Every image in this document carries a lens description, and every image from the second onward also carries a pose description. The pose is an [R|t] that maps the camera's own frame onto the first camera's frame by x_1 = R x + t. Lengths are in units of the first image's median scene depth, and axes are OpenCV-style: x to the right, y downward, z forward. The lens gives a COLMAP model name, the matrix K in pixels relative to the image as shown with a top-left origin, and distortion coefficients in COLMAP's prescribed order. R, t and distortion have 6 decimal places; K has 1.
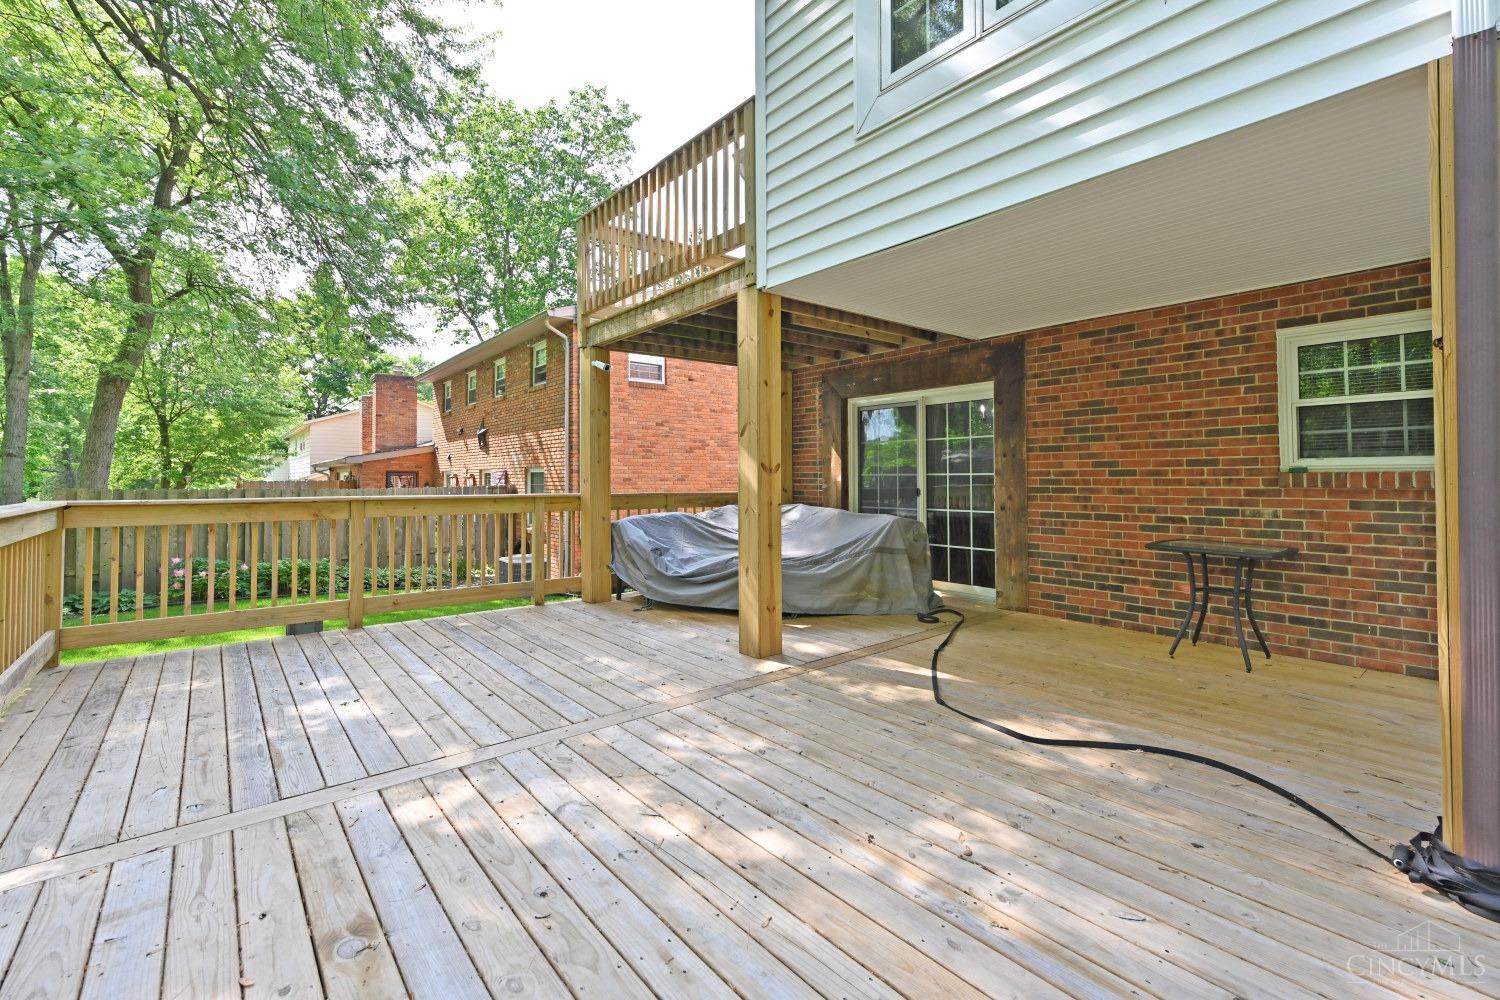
lens RADIAL K [[643.9, 0, 749.5], [0, 643.9, 465.5], [0, 0, 1]] dist [-0.000064, -0.000066]
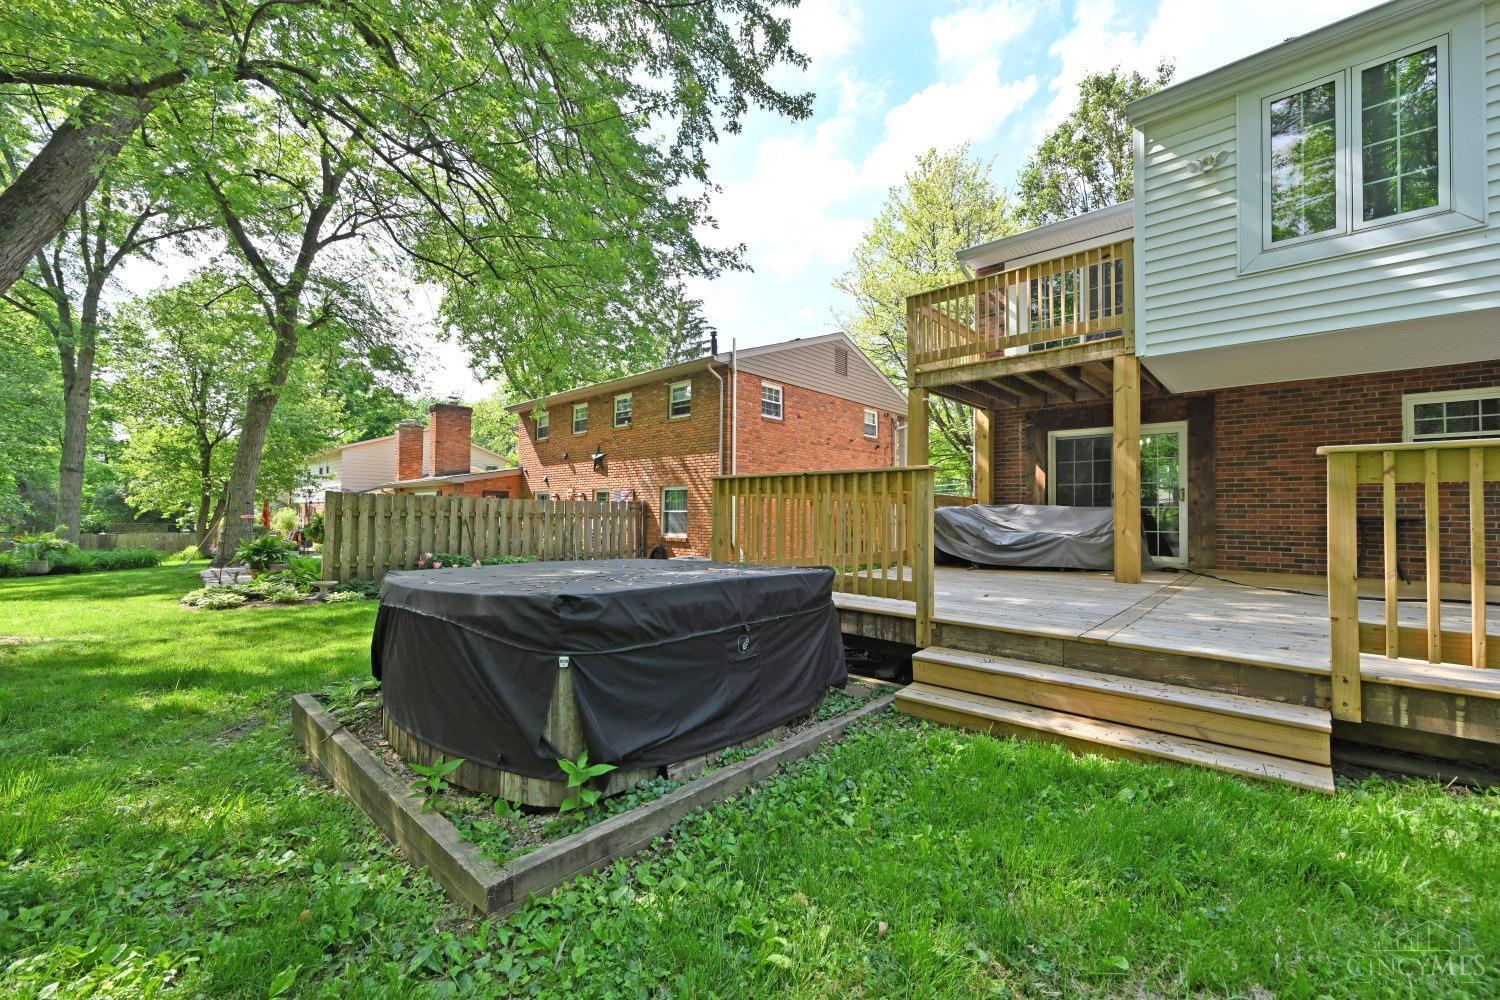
lens RADIAL K [[587.8, 0, 747.9], [0, 587.8, 500.3], [0, 0, 1]] dist [-0.001561, 0.000142]
pose [[0.990420, 0.016847, 0.137058, -0.970005], [-0.016103, 0.999849, -0.006536, 0.096510], [-0.137148, 0.004267, 0.990541, -0.280817]]
